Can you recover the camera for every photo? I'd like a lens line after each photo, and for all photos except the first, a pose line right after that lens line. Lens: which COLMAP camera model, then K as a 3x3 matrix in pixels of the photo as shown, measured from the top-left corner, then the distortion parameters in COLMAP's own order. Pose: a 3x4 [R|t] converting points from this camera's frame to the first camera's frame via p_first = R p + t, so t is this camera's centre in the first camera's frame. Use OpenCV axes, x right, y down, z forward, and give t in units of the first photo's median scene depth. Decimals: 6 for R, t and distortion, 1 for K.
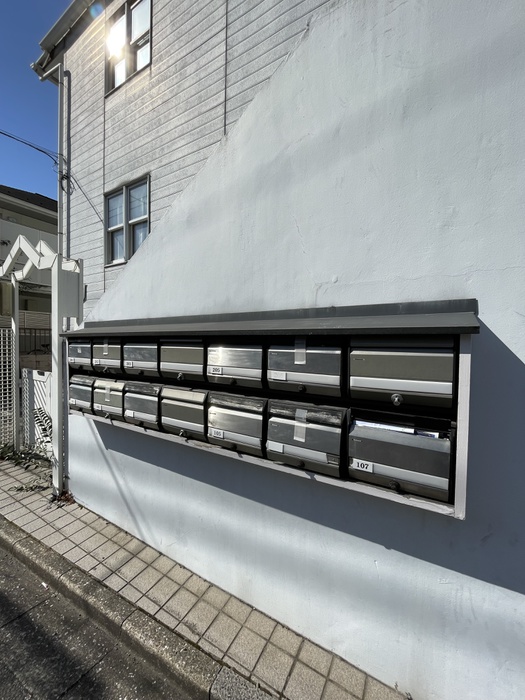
lens RADIAL K [[280.8, 0, 259.9], [0, 280.8, 350.4], [0, 0, 1]] dist [-0.000043, -0.000619]
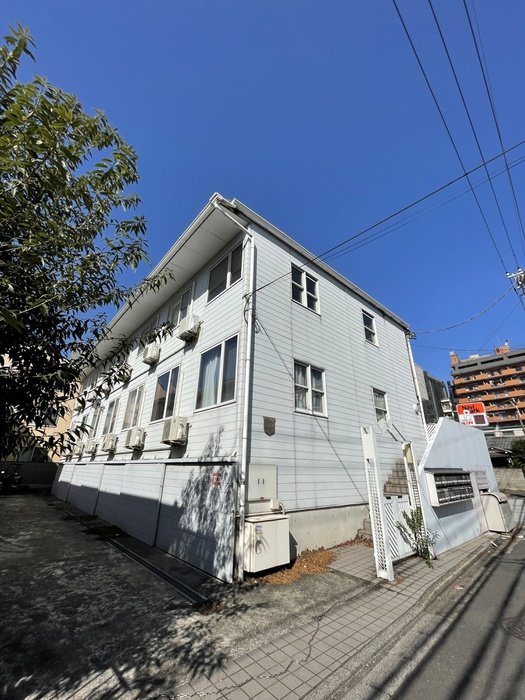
lens RADIAL K [[280.8, 0, 262.2], [0, 280.8, 352.1], [0, 0, 1]] dist [-0.000043, -0.000619]
pose [[0.303632, 0.354058, 0.884563, -4.506671], [0.016672, 0.926276, -0.376477, -0.165576], [-0.952644, 0.129058, 0.275344, 1.870859]]
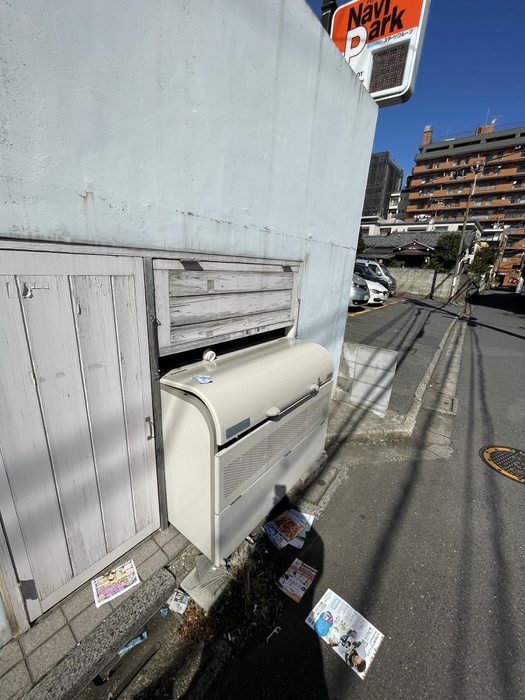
lens RADIAL K [[280.8, 0, 260.8], [0, 280.8, 350.1], [0, 0, 1]] dist [-0.000043, -0.000619]
pose [[0.138654, -0.295073, 0.945361, 0.265430], [-0.019971, 0.953554, 0.300559, -0.022631], [-0.990139, -0.060554, 0.126321, -0.117452]]
